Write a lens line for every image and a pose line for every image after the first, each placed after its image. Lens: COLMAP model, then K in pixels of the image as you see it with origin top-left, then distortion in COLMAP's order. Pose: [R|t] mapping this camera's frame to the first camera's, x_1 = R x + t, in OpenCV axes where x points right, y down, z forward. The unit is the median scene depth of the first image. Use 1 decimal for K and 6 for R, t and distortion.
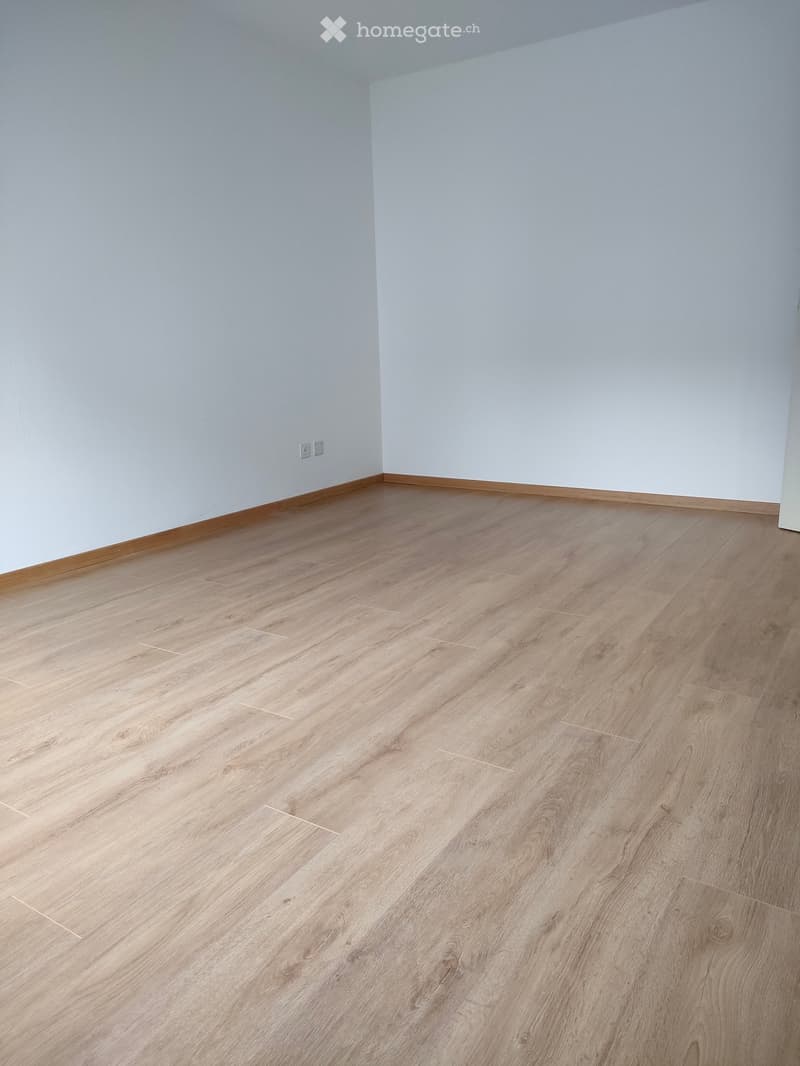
lens RADIAL K [[778.7, 0, 400.0], [0, 778.7, 533.0], [0, 0, 1]] dist [0.057123, -0.046917]
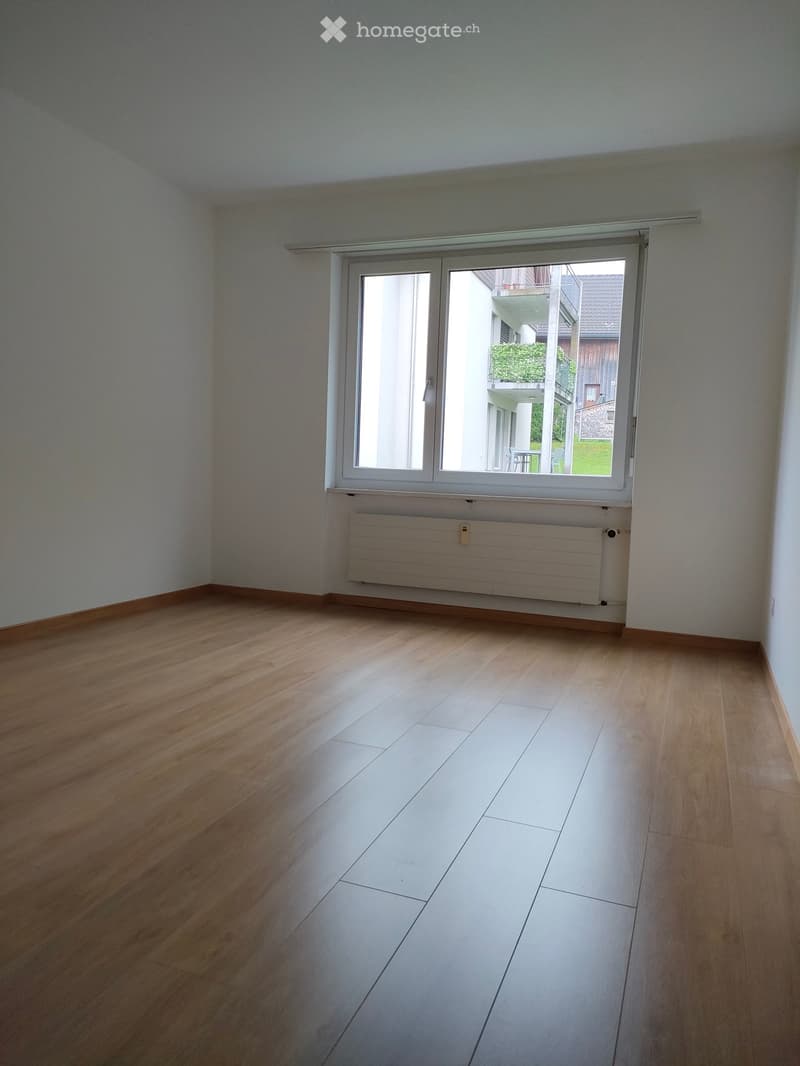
lens RADIAL K [[778.7, 0, 400.0], [0, 778.7, 533.0], [0, 0, 1]] dist [0.057123, -0.046917]
pose [[-0.978887, 0.005023, -0.204342, -0.032625], [-0.059827, 0.948879, 0.309920, -0.437110], [0.195452, 0.315601, -0.928544, 1.931897]]
